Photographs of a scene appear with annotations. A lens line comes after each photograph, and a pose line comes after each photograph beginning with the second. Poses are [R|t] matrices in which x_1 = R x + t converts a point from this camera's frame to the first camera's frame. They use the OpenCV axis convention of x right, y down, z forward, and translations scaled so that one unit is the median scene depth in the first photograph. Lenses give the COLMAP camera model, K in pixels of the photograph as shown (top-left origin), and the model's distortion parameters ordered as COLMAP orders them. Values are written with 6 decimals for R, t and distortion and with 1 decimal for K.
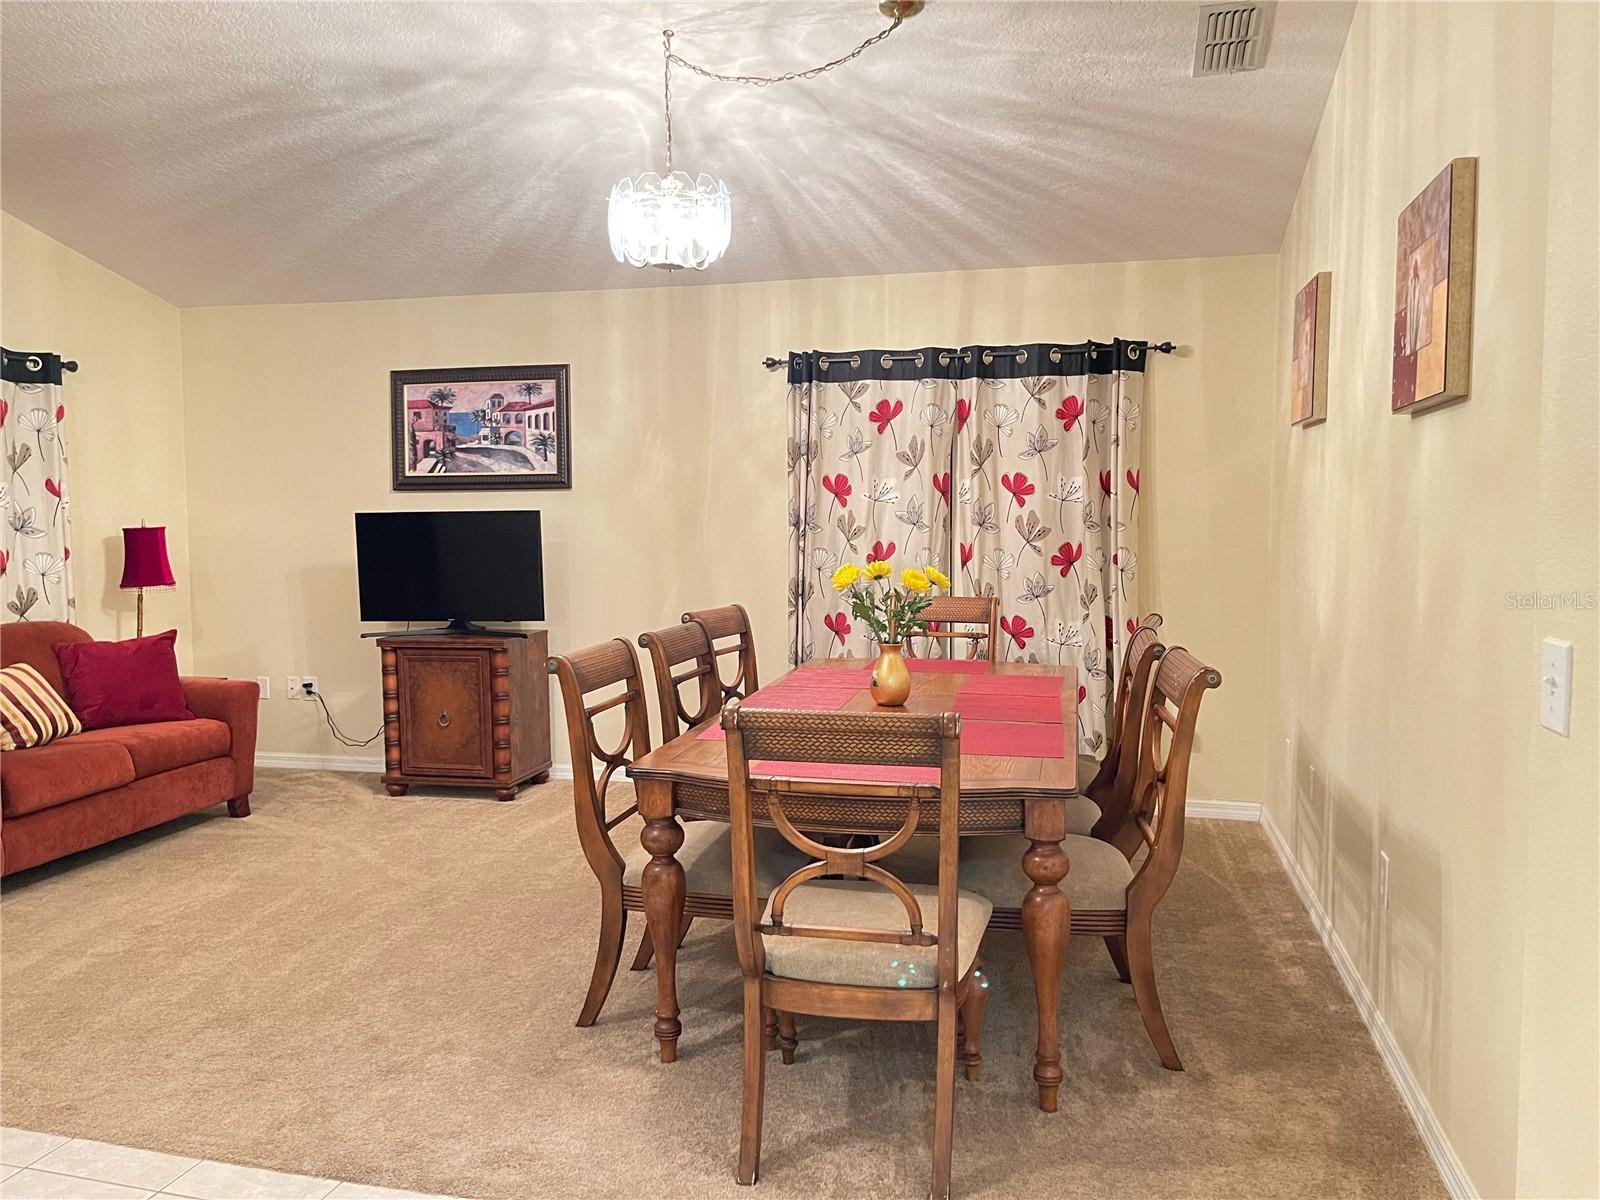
lens RADIAL K [[1210.4, 0, 793.6], [0, 1210.4, 600.9], [0, 0, 1]] dist [0.053941, -0.044908]
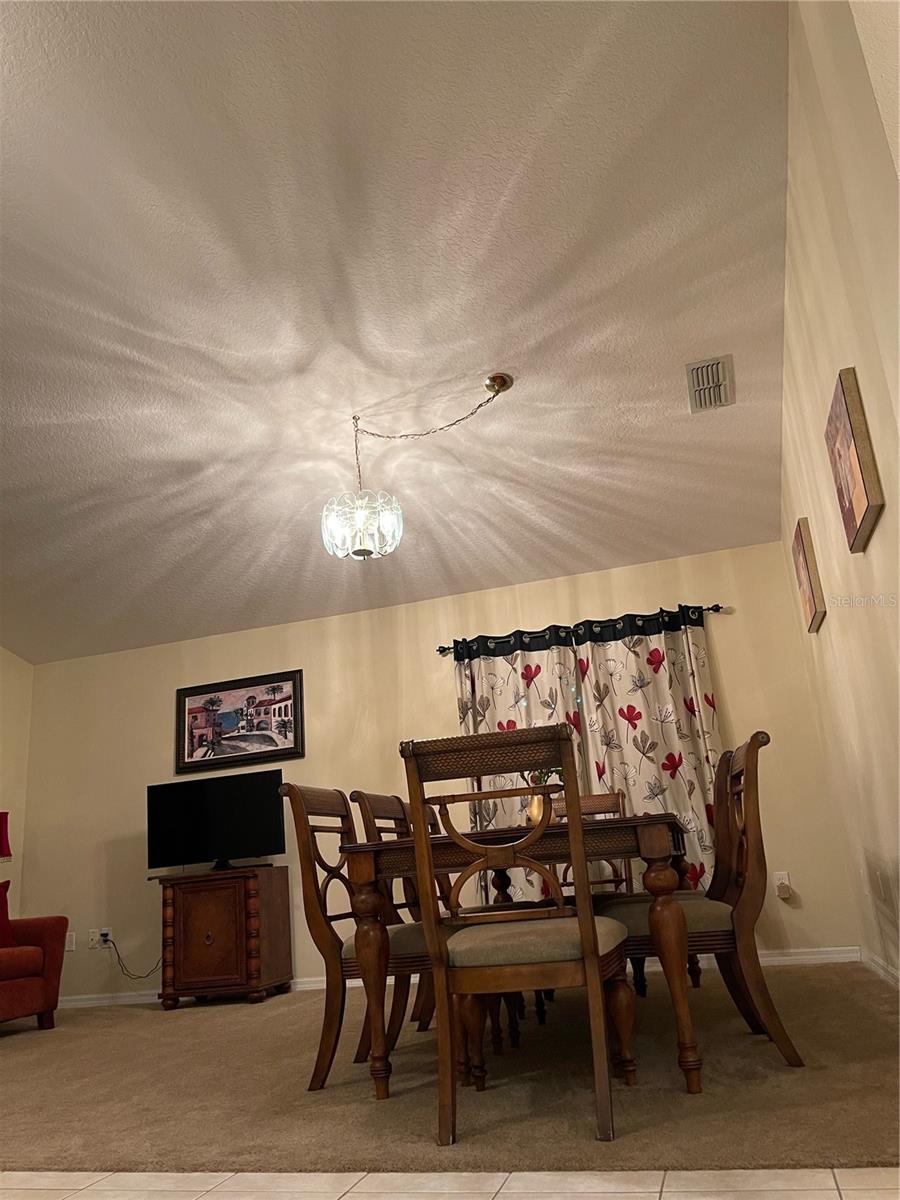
lens RADIAL K [[907.8, 0, 451.0], [0, 907.8, 609.7], [0, 0, 1]] dist [0.053941, -0.044908]
pose [[0.996152, -0.086474, -0.014287, 0.013666], [0.076260, 0.935489, -0.345029, 0.159468], [0.043201, 0.342612, 0.938483, -0.017307]]
